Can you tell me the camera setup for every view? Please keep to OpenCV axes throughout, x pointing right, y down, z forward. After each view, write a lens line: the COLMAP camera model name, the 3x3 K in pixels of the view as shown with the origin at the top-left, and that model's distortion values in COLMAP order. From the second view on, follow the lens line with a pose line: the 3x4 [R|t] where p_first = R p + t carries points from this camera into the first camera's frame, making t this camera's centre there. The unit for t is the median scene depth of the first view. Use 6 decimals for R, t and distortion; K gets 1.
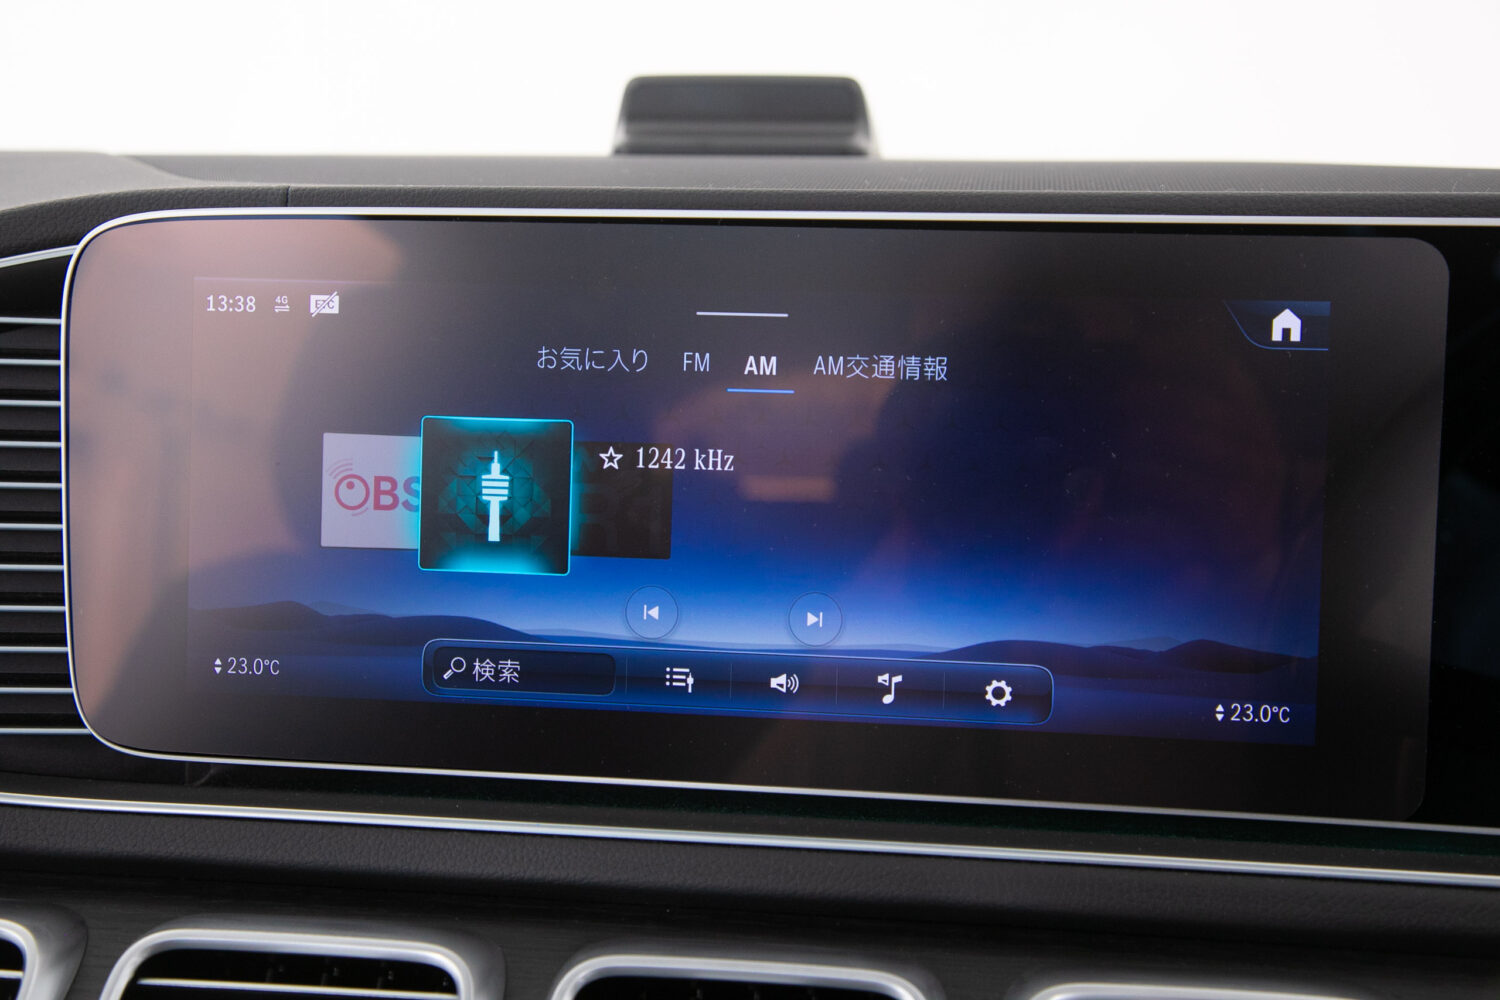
lens RADIAL K [[2109.3, 0, 752.0], [0, 2109.3, 494.0], [0, 0, 1]] dist [0.116777, 0.000000]
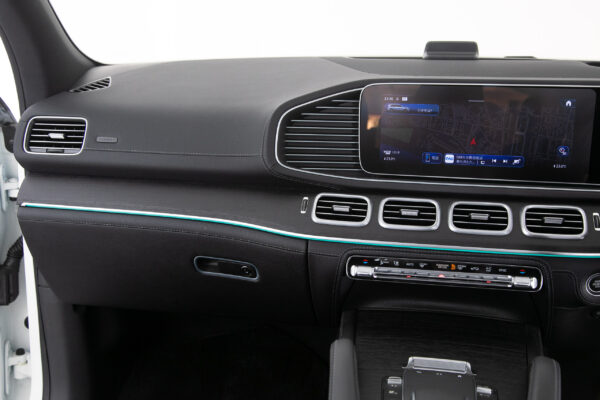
lens RADIAL K [[804.2, 0, 296.6], [0, 804.2, 209.3], [0, 0, 1]] dist [0.122967, 0.000000]
pose [[0.999367, 0.007592, -0.034743, -0.416229], [-0.003411, 0.992905, 0.118859, -0.048761], [0.035399, -0.118665, 0.992303, -1.299642]]
